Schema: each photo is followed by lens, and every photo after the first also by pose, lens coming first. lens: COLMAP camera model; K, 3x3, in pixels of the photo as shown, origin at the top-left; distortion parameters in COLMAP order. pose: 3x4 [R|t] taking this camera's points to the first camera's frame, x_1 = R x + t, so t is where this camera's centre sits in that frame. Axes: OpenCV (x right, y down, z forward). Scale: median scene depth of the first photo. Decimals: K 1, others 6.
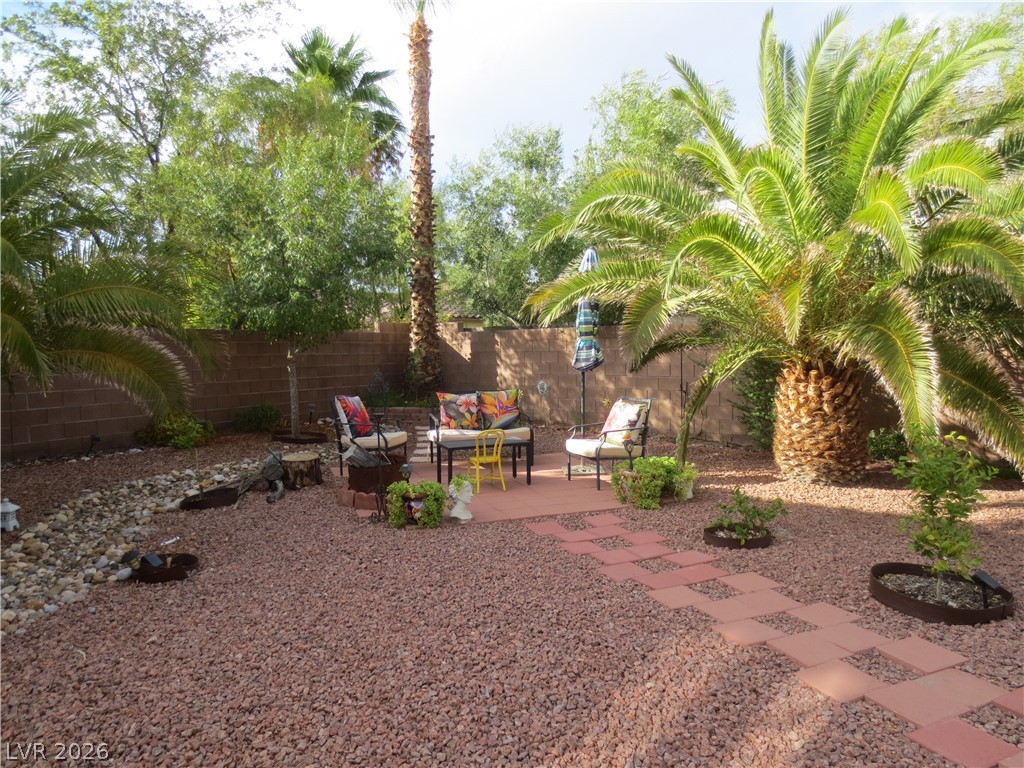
lens RADIAL K [[729.6, 0, 510.8], [0, 729.6, 383.9], [0, 0, 1]] dist [-0.037285, 0.023810]
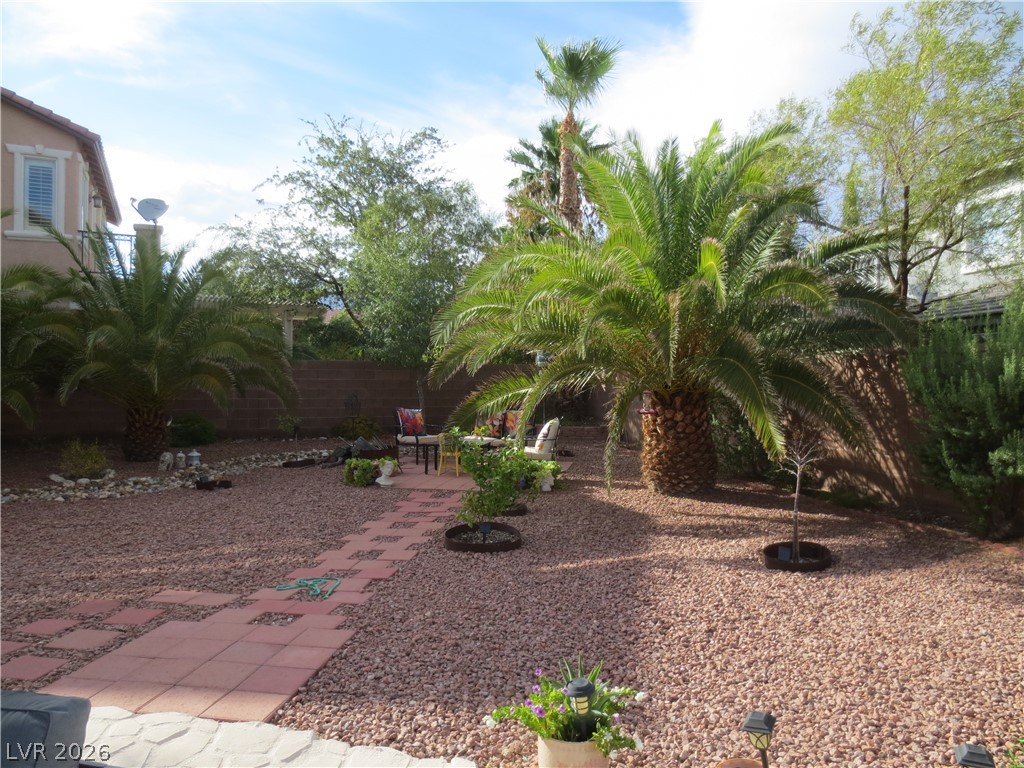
lens RADIAL K [[729.6, 0, 510.8], [0, 729.6, 383.9], [0, 0, 1]] dist [-0.037285, 0.023810]
pose [[0.845734, 0.021672, -0.533164, 0.759632], [-0.046558, 0.998361, -0.033272, 0.007235], [0.531570, 0.052962, 0.845357, -0.144090]]
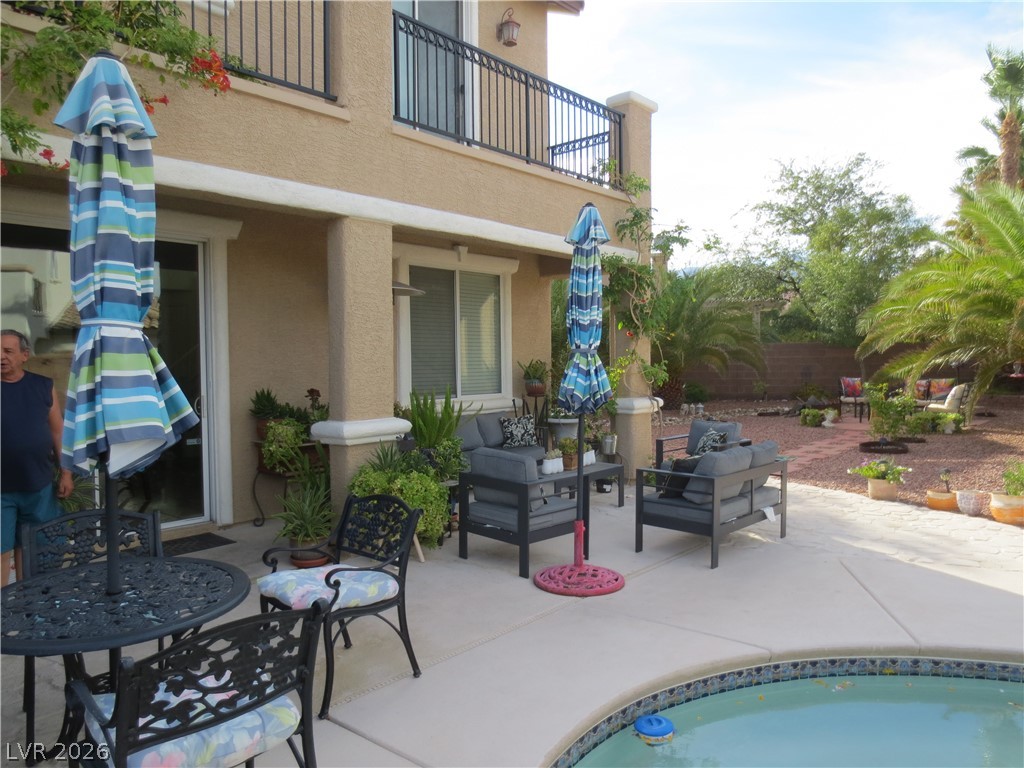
lens RADIAL K [[719.1, 0, 506.4], [0, 719.1, 379.5], [0, 0, 1]] dist [-0.053325, 0.028836]
pose [[0.380334, 0.036435, -0.924131, 1.268210], [-0.046923, 0.998697, 0.020063, 0.028900], [0.923658, 0.035732, 0.381548, -0.643479]]
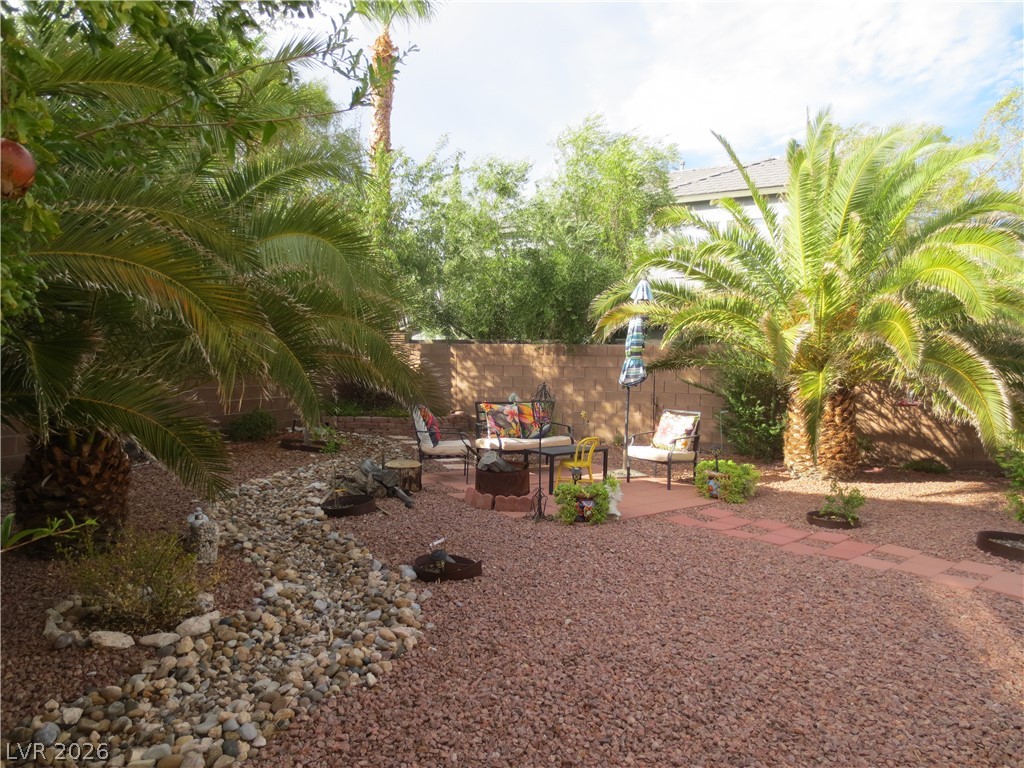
lens RADIAL K [[729.6, 0, 510.8], [0, 729.6, 383.9], [0, 0, 1]] dist [-0.037285, 0.023810]
pose [[0.951957, 0.021938, 0.305444, -0.429482], [-0.017301, 0.999690, -0.017881, 0.002514], [-0.305742, 0.011737, 0.952042, -0.025520]]
